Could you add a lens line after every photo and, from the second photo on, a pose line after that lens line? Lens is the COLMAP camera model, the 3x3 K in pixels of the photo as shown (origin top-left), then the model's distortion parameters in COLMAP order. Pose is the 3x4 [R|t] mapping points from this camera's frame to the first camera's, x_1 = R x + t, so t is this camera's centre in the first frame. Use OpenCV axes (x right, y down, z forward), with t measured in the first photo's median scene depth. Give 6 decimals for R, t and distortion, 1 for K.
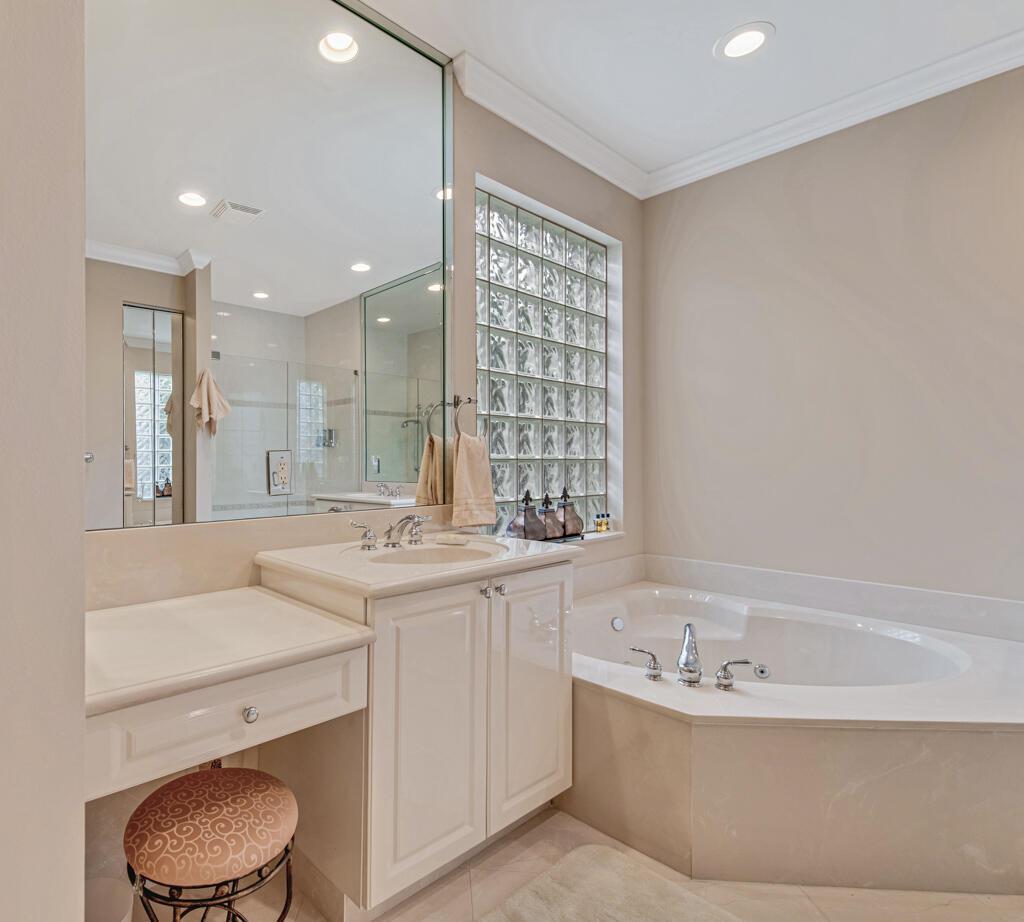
lens RADIAL K [[657.6, 0, 512.0], [0, 657.6, 461.0], [0, 0, 1]] dist [0.080436, -0.084520]
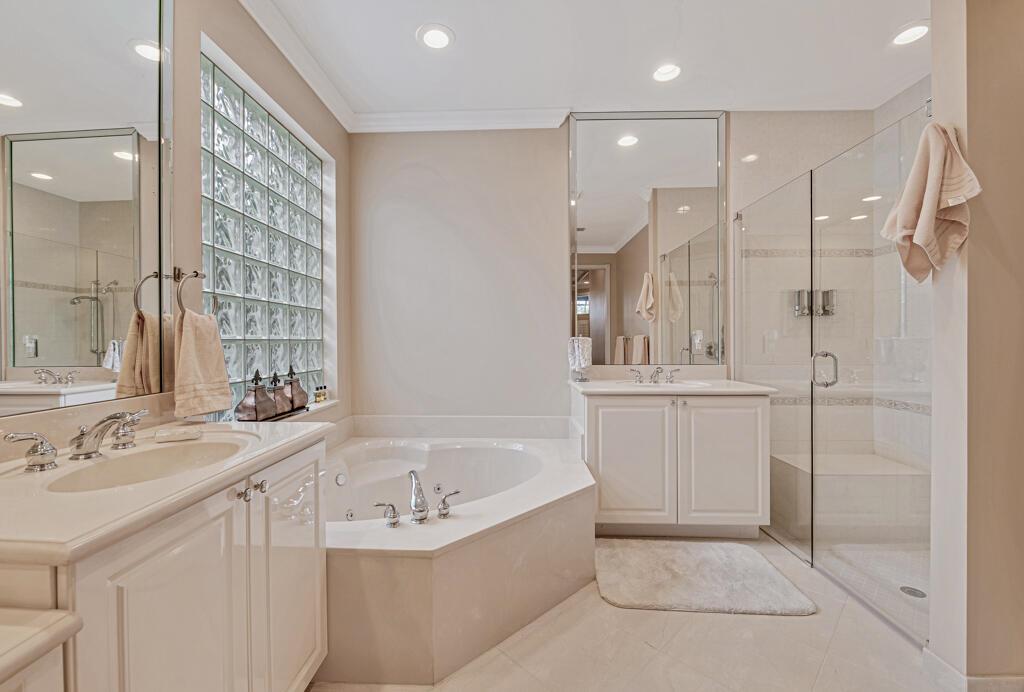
lens RADIAL K [[416.0, 0, 508.1], [0, 416.0, 339.5], [0, 0, 1]] dist [0.010821, -0.006341]
pose [[0.780019, -0.000804, 0.625756, -0.078068], [0.002630, 0.999995, -0.001994, -0.000642], [-0.625751, 0.003202, 0.780016, 0.251880]]
